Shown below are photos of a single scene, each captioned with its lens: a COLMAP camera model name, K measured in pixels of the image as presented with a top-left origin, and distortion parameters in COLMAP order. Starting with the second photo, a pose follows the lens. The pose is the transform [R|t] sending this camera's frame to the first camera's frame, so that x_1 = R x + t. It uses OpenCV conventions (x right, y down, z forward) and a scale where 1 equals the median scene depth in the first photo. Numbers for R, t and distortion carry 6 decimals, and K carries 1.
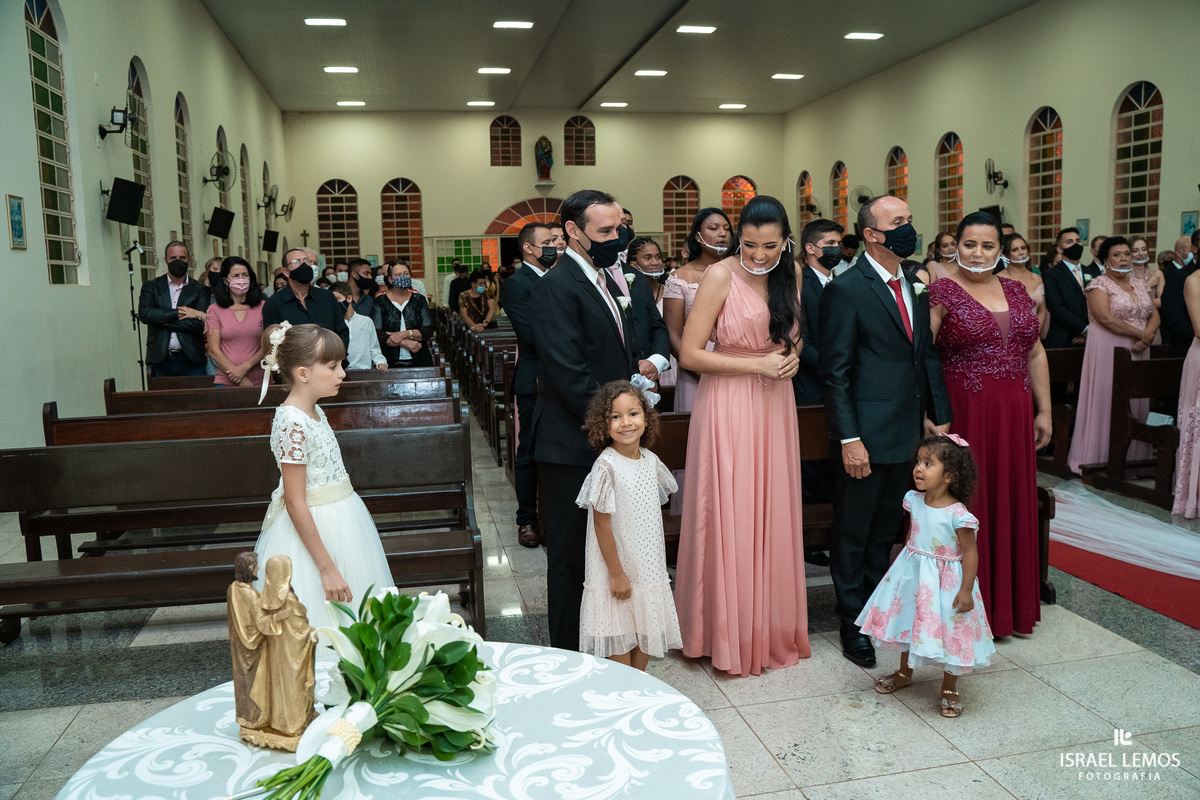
lens RADIAL K [[983.6, 0, 605.1], [0, 983.6, 399.1], [0, 0, 1]] dist [-0.102477, 0.084230]
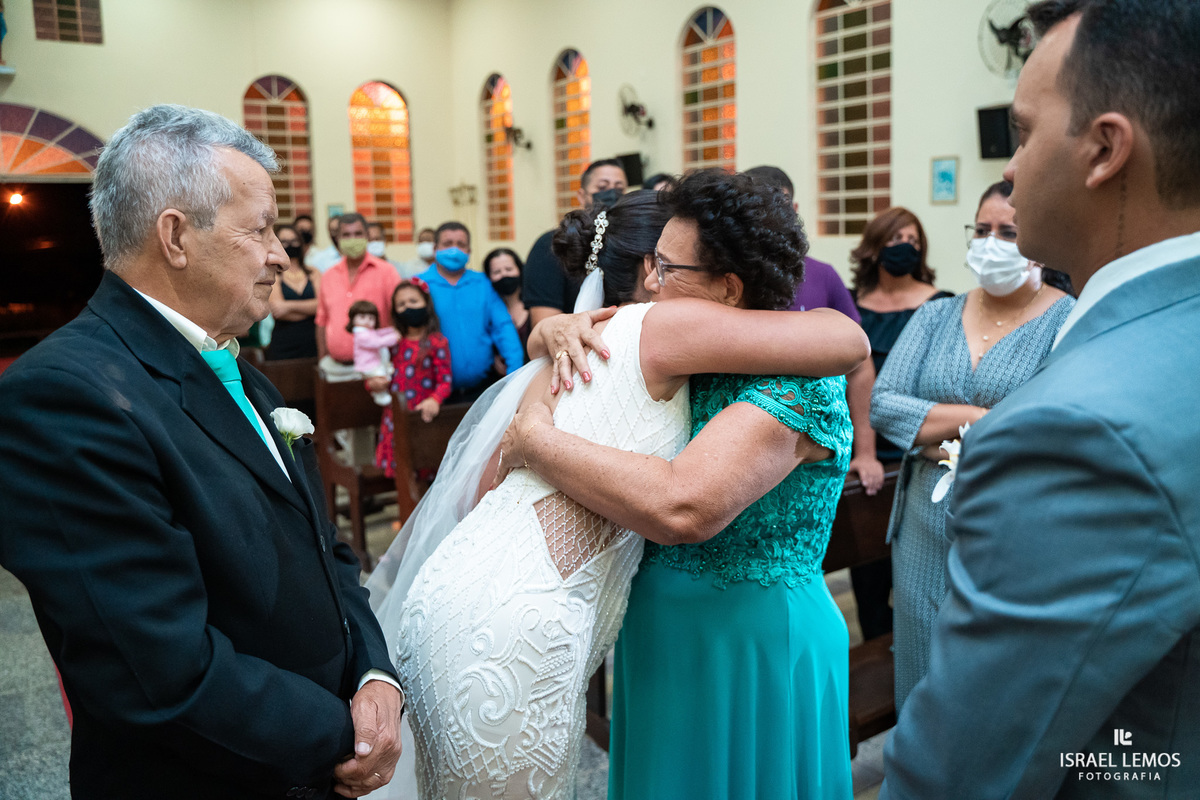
lens RADIAL K [[983.6, 0, 600.6], [0, 983.6, 409.6], [0, 0, 1]] dist [-0.102477, 0.084230]
pose [[0.914897, -0.069024, 0.397742, 0.016949], [0.056379, 0.997465, 0.043416, -0.055082], [-0.399730, -0.017297, 0.916470, 0.445308]]
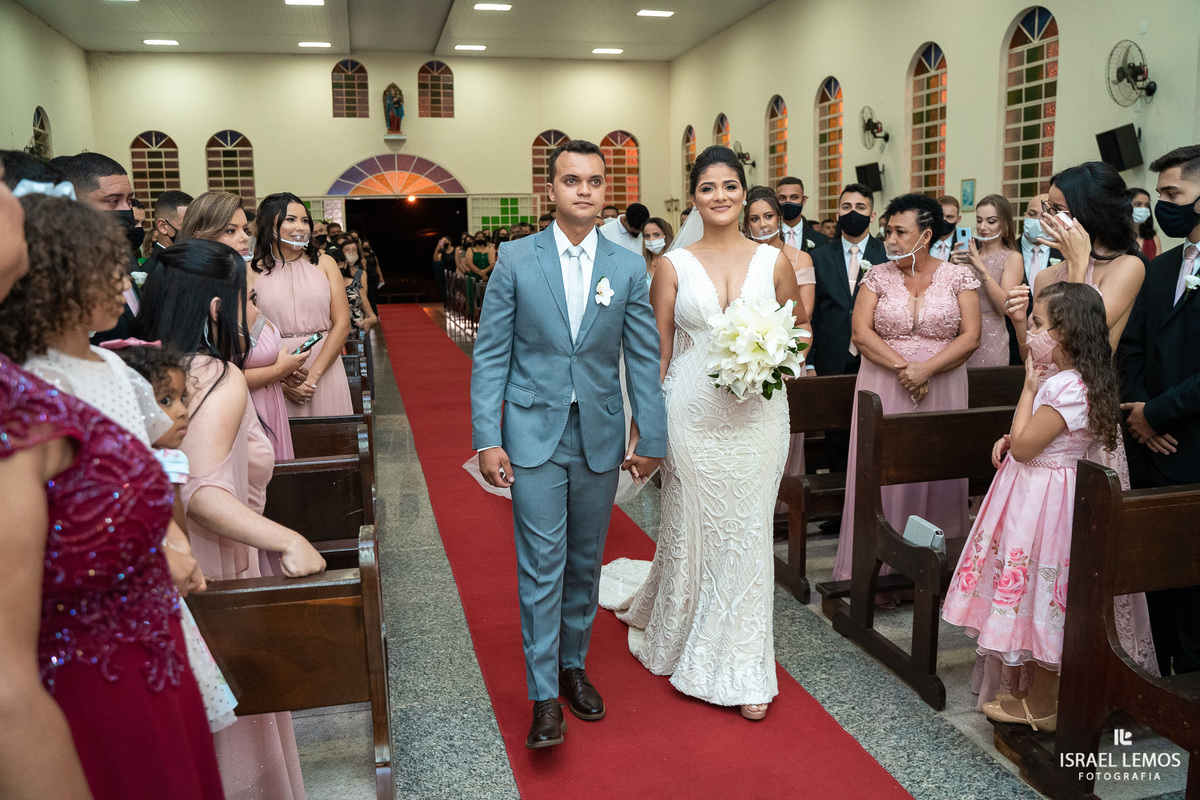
lens RADIAL K [[983.6, 0, 608.7], [0, 983.6, 382.1], [0, 0, 1]] dist [-0.102477, 0.084230]
pose [[0.999014, 0.001555, 0.044367, 0.094821], [-0.002419, 0.999809, 0.019409, -0.018474], [-0.044329, -0.019498, 0.998827, 0.116023]]
